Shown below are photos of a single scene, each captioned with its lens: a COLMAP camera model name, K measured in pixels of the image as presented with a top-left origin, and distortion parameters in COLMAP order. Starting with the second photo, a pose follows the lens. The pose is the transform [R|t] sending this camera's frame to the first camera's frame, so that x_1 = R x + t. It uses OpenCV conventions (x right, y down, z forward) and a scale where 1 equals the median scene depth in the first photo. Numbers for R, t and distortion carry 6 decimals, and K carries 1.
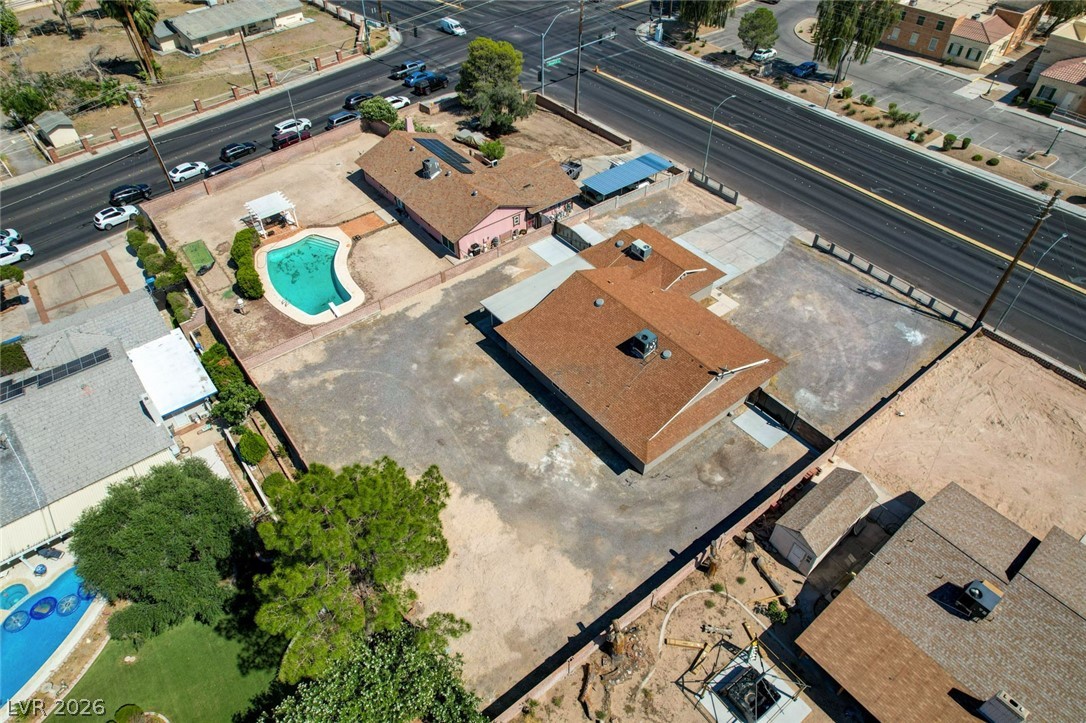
lens RADIAL K [[694.7, 0, 543.6], [0, 694.7, 367.6], [0, 0, 1]] dist [-0.077369, 0.070629]
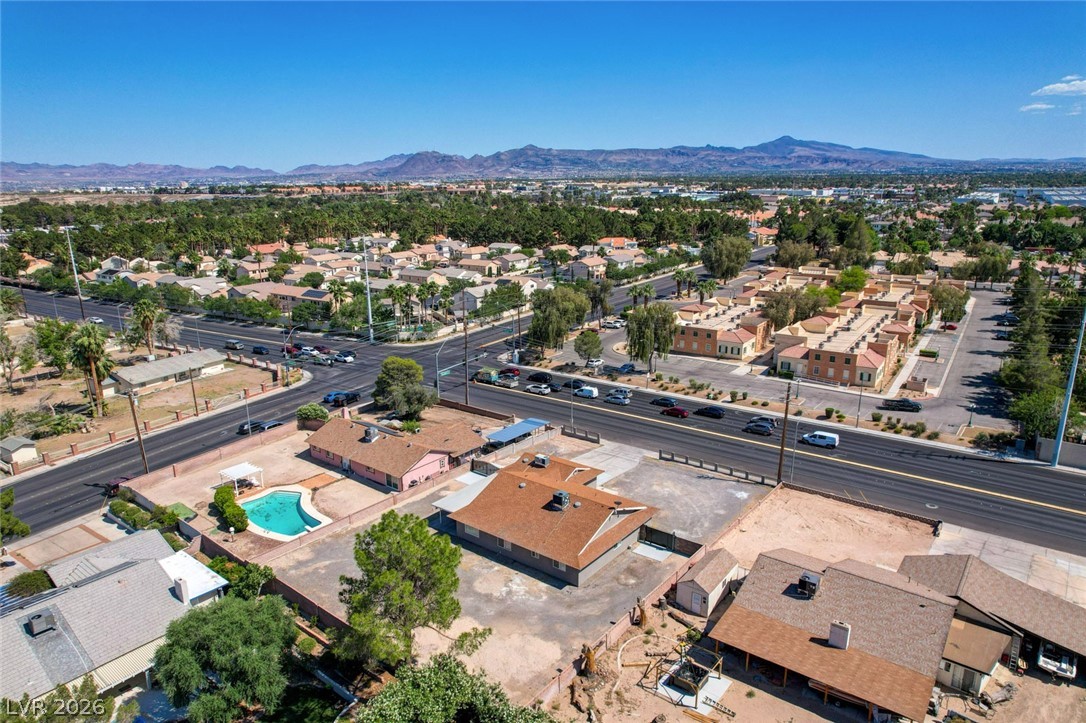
lens RADIAL K [[707.8, 0, 543.0], [0, 707.8, 361.5], [0, 0, 1]] dist [-0.077121, 0.070431]
pose [[0.972097, -0.064996, 0.225395, -0.136122], [0.169104, 0.860086, -0.481306, 0.283456], [-0.162576, 0.505991, 0.847079, -0.249392]]
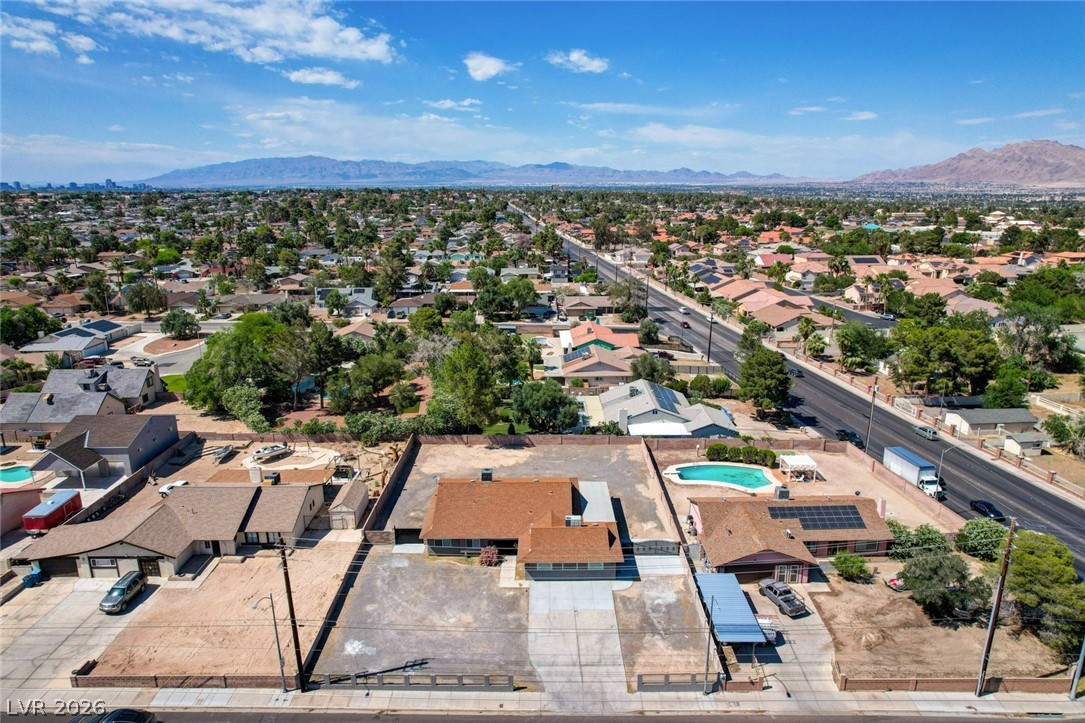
lens RADIAL K [[694.0, 0, 543.1], [0, 694.0, 367.6], [0, 0, 1]] dist [-0.077369, 0.070629]
pose [[-0.622074, 0.205582, -0.755486, 0.850428], [-0.546444, 0.577047, 0.606973, -0.850546], [0.560734, 0.790413, -0.246627, 0.878049]]
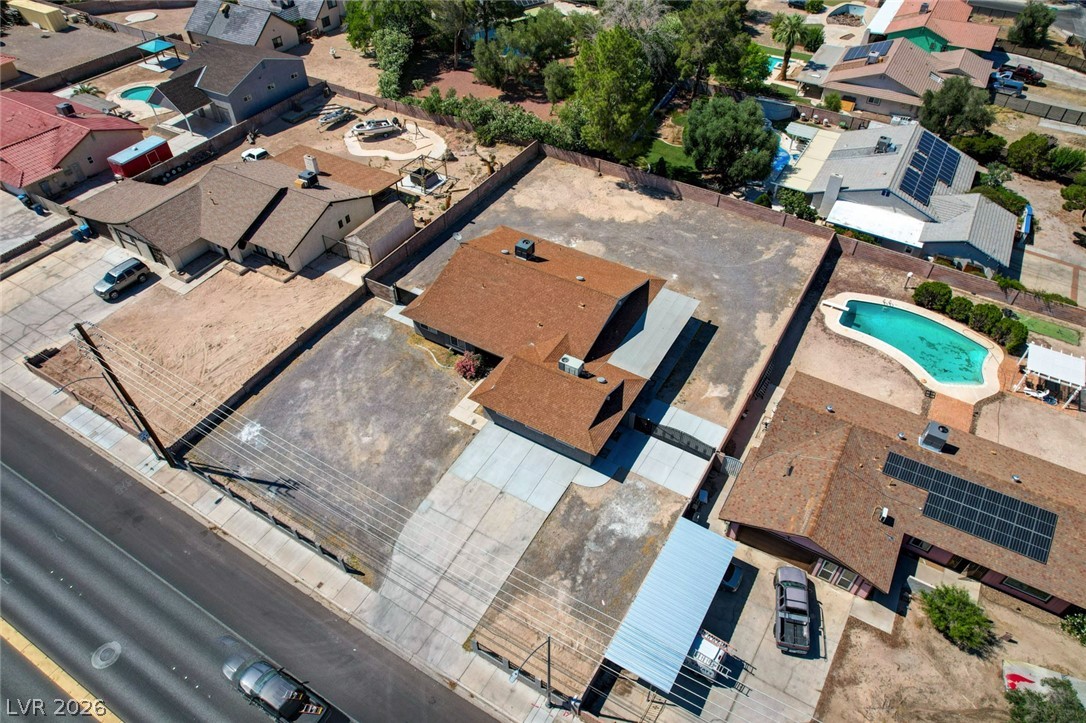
lens RADIAL K [[694.7, 0, 543.6], [0, 694.7, 367.6], [0, 0, 1]] dist [-0.077369, 0.070629]
pose [[-0.935728, 0.252589, -0.246194, 0.314905], [-0.242899, 0.044657, 0.969023, -0.808155], [0.255759, 0.966543, 0.019567, 0.813133]]
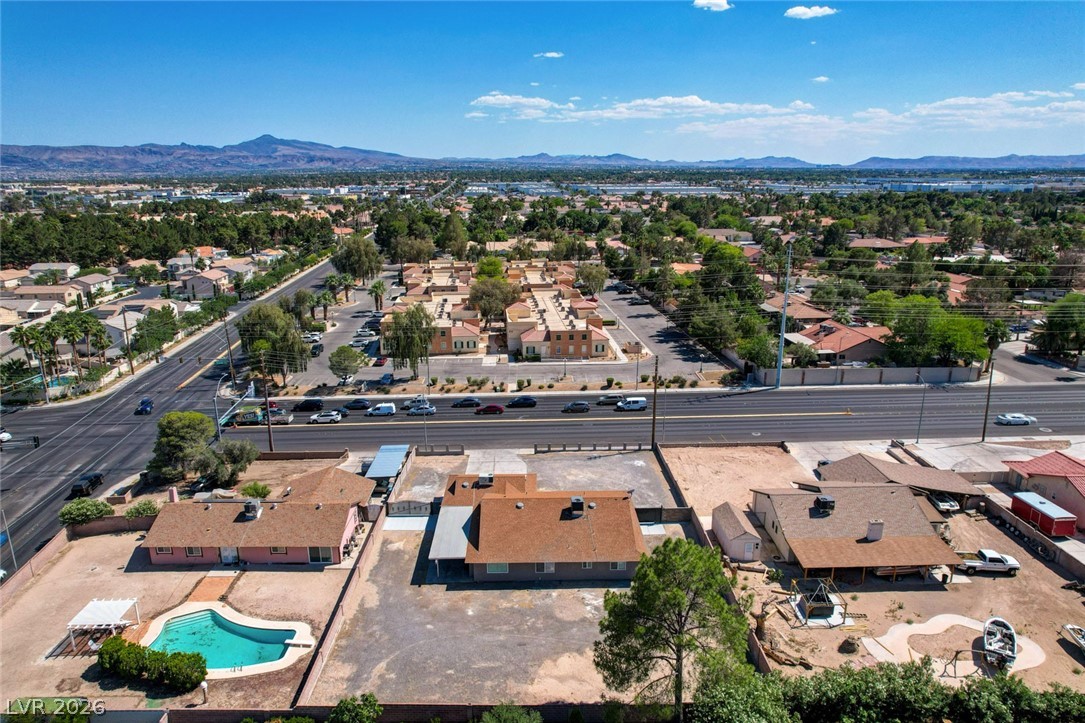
lens RADIAL K [[712.4, 0, 542.5], [0, 712.4, 361.5], [0, 0, 1]] dist [-0.071112, 0.062844]
pose [[0.608058, -0.207324, 0.766343, -0.641589], [0.562255, 0.793949, -0.231332, 0.017827], [-0.560477, 0.571544, 0.599336, 0.013320]]
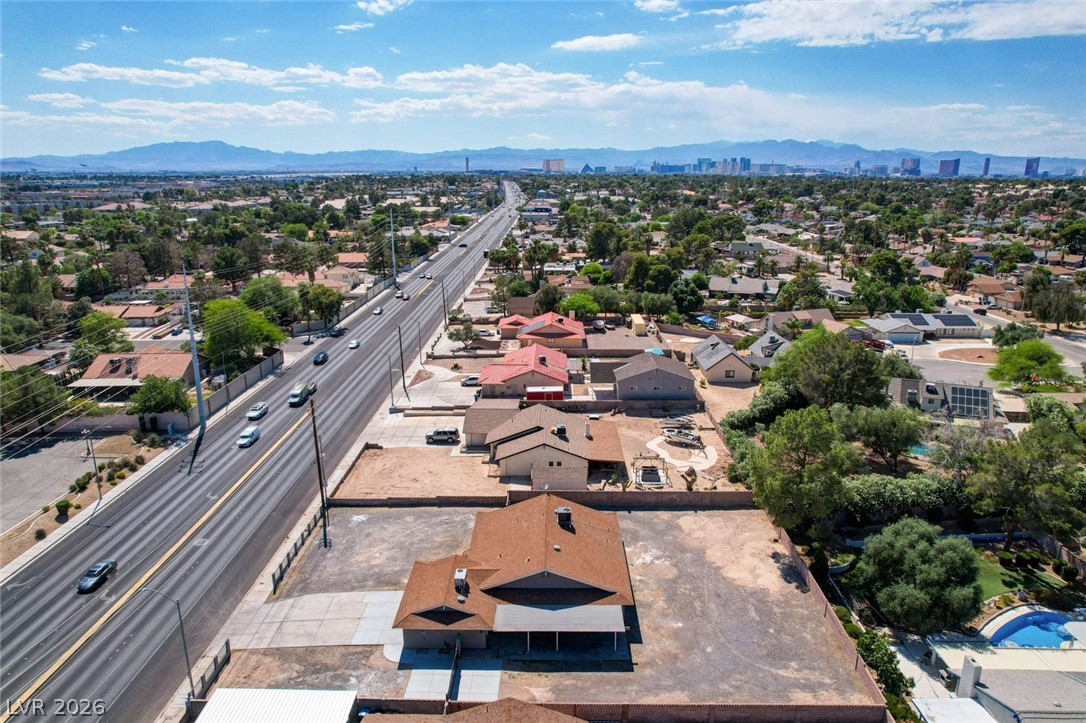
lens RADIAL K [[707.8, 0, 543.0], [0, 707.8, 361.5], [0, 0, 1]] dist [-0.077121, 0.070431]
pose [[-0.773301, -0.162386, 0.612892, -0.437318], [0.445763, 0.548177, 0.707670, -0.842842], [-0.450889, 0.820447, -0.351520, 0.871186]]
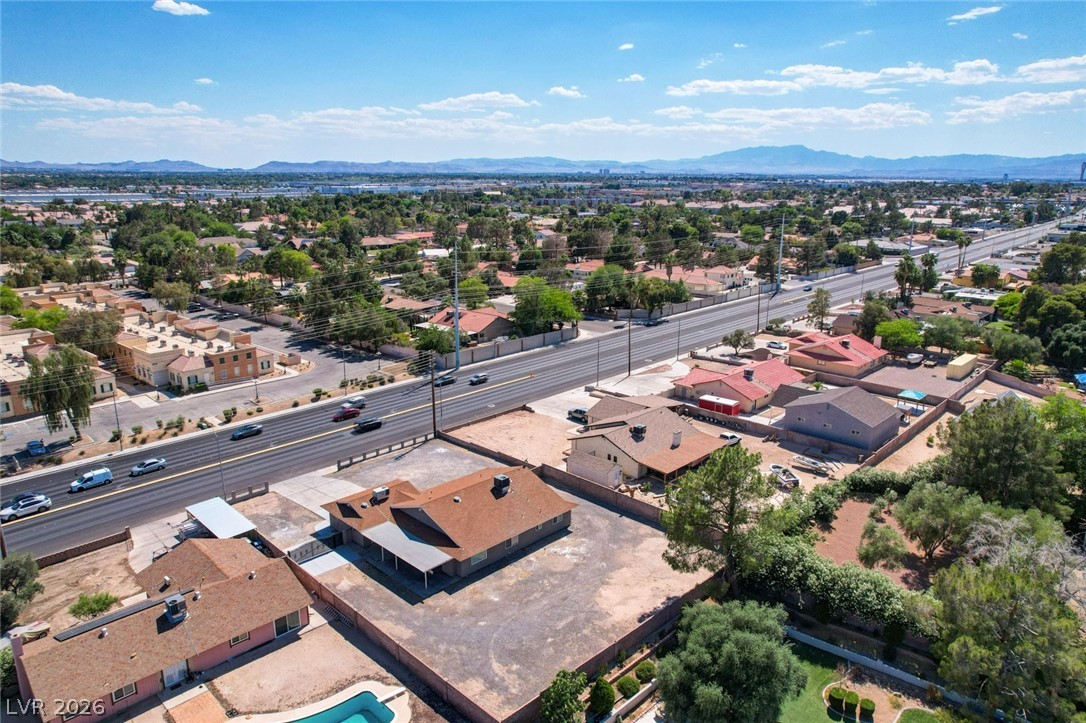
lens RADIAL K [[713.0, 0, 543.0], [0, 713.0, 361.5], [0, 0, 1]] dist [-0.071112, 0.062844]
pose [[-0.128155, -0.249902, 0.959753, -0.903242], [0.691962, 0.670729, 0.267043, -0.395280], [-0.710468, 0.698335, 0.086966, 0.422285]]
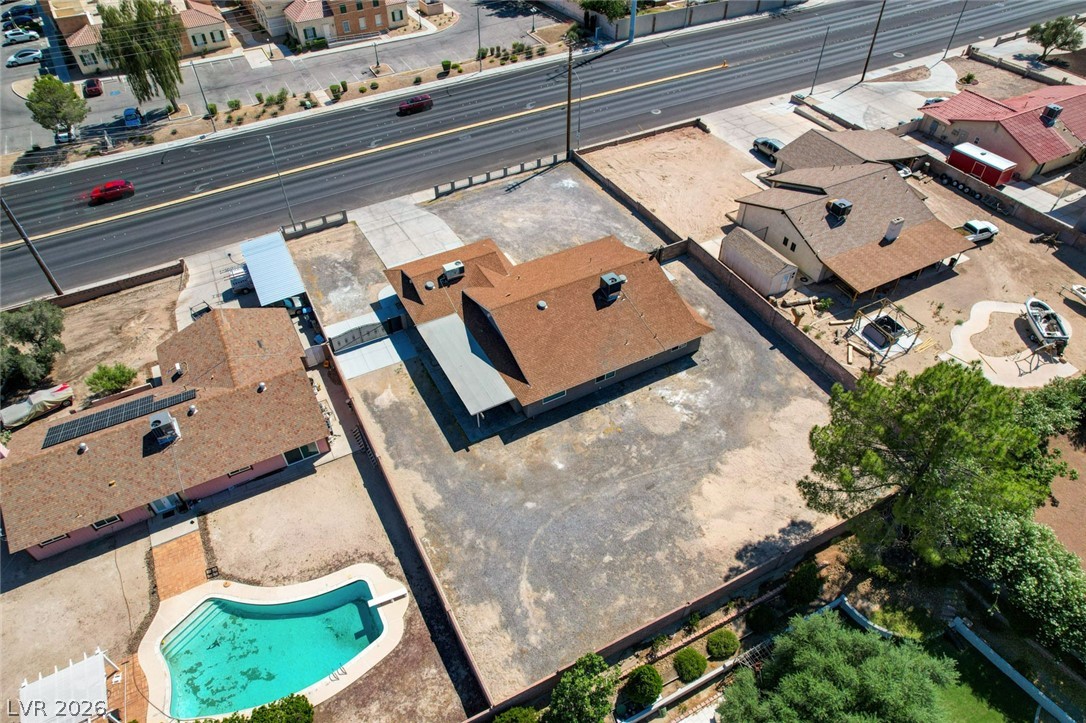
lens RADIAL K [[694.7, 0, 543.6], [0, 694.7, 367.6], [0, 0, 1]] dist [-0.077369, 0.070629]
pose [[0.178525, -0.694203, 0.697289, -0.503163], [0.691806, 0.592490, 0.412746, -0.334907], [-0.699666, 0.408703, 0.586028, 0.334384]]
